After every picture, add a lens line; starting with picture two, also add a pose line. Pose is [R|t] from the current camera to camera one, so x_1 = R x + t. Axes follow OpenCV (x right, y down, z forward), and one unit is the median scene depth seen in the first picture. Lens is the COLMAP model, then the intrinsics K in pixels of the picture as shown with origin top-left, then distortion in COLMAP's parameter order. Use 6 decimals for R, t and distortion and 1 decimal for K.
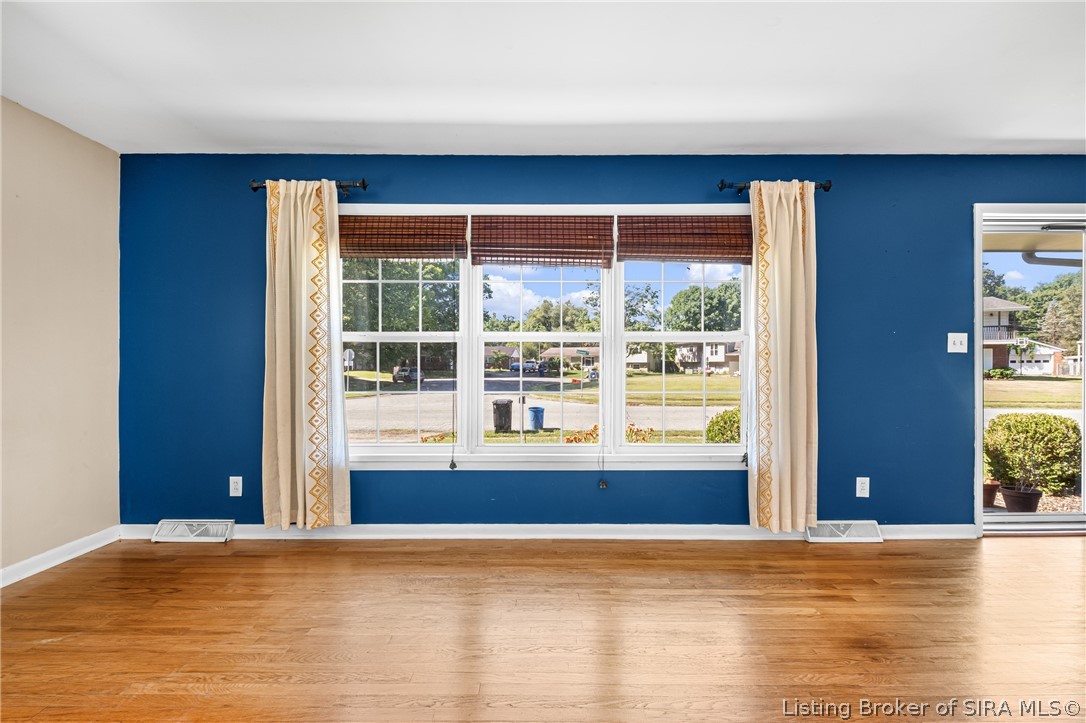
lens RADIAL K [[470.5, 0, 532.9], [0, 470.5, 365.6], [0, 0, 1]] dist [0.003510, -0.003390]
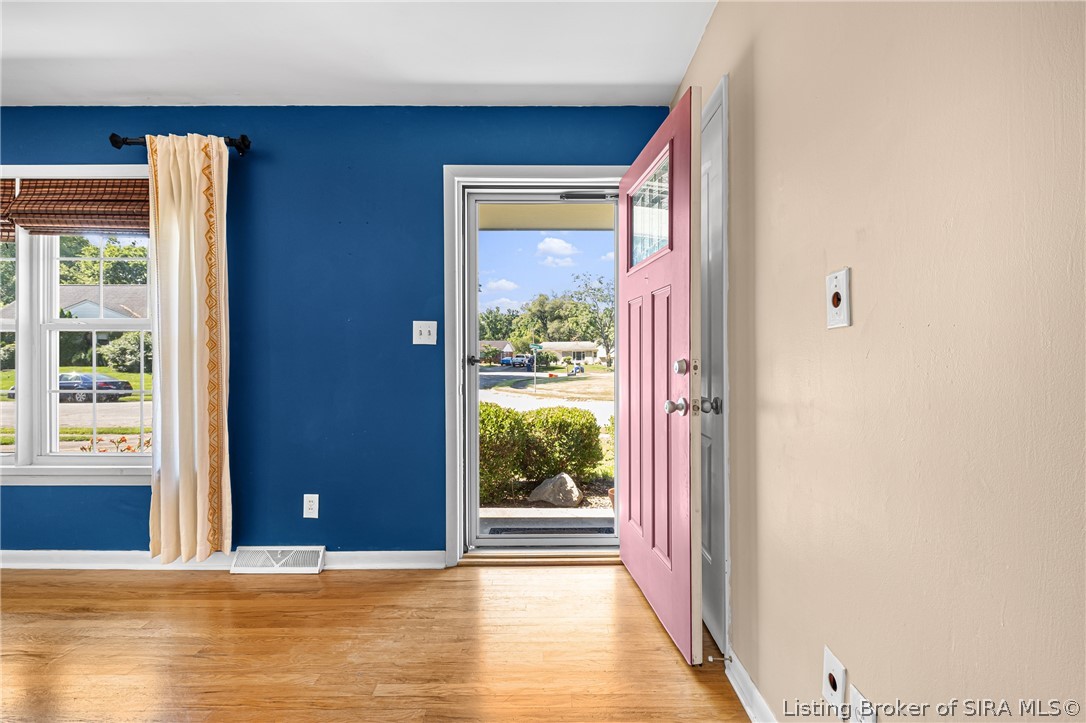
lens RADIAL K [[470.5, 0, 553.4], [0, 470.5, 357.3], [0, 0, 1]] dist [0.003510, -0.003390]
pose [[0.999995, 0.003097, 0.000448, 1.133051], [-0.003094, 0.999977, -0.005959, -0.000251], [-0.000466, 0.005957, 0.999982, 0.168528]]
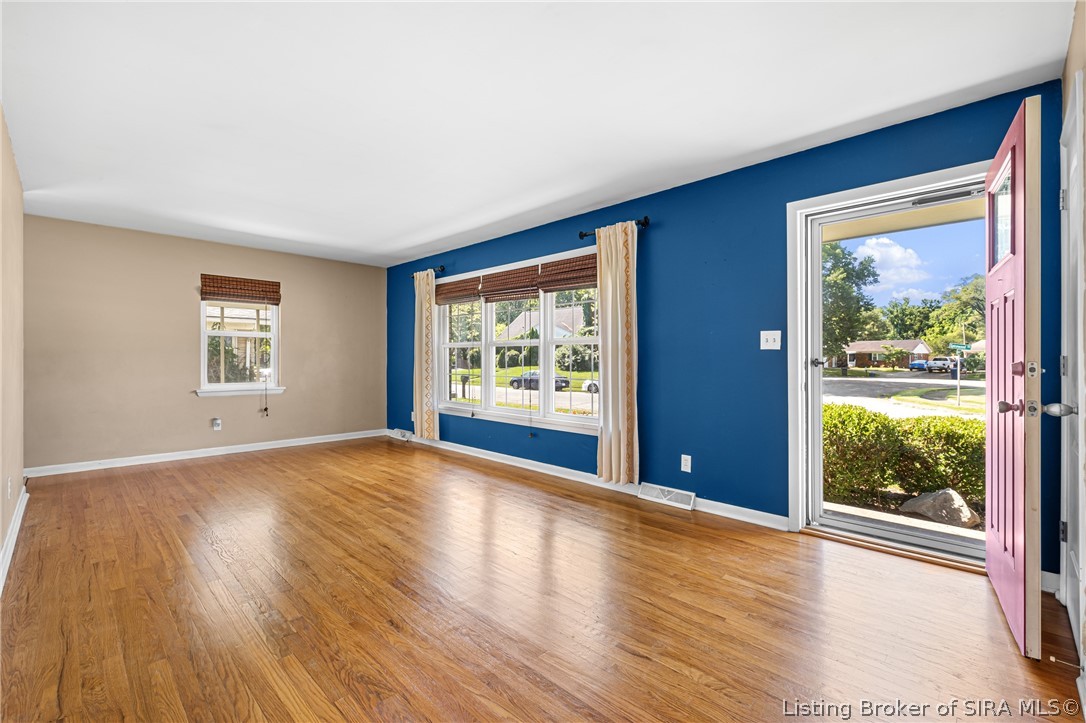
lens RADIAL K [[470.5, 0, 537.8], [0, 470.5, 360.0], [0, 0, 1]] dist [0.003510, -0.003390]
pose [[0.707056, 0.003493, -0.707149, 1.281255], [-0.007271, 0.999971, -0.002332, 0.002271], [0.707120, 0.006790, 0.707061, -0.105666]]
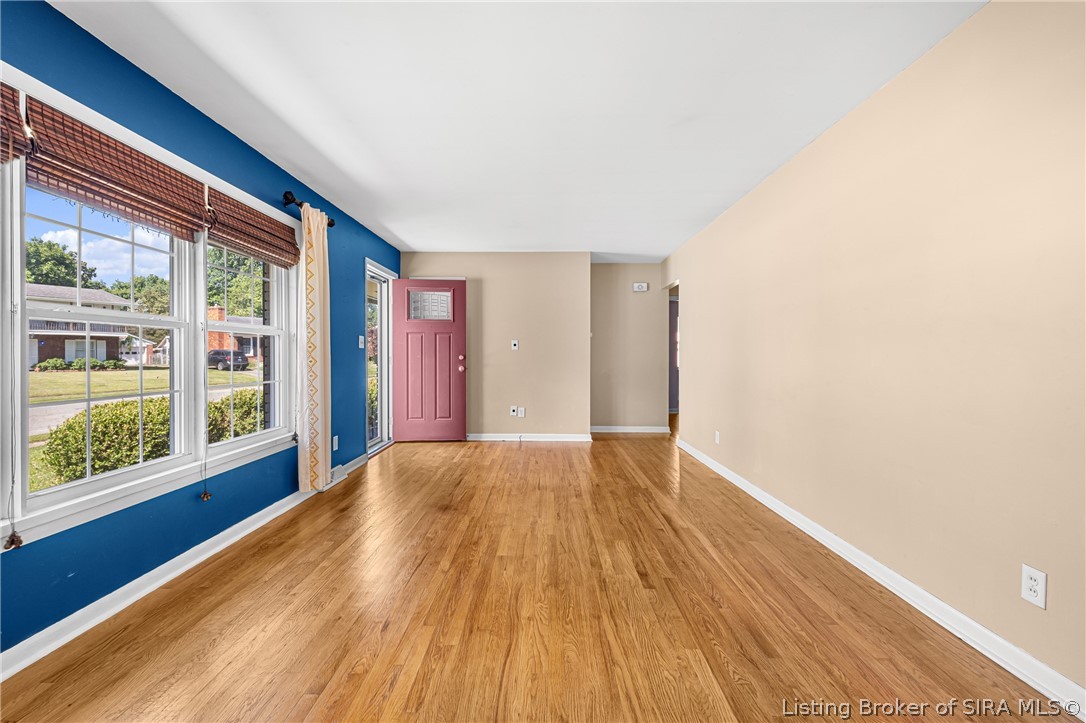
lens RADIAL K [[470.5, 0, 542.4], [0, 470.5, 361.8], [0, 0, 1]] dist [0.003510, -0.003390]
pose [[0.002394, -0.015212, 0.999881, -0.704186], [0.004830, 0.999873, 0.015200, -0.002308], [-0.999985, 0.004793, 0.002468, 0.381454]]
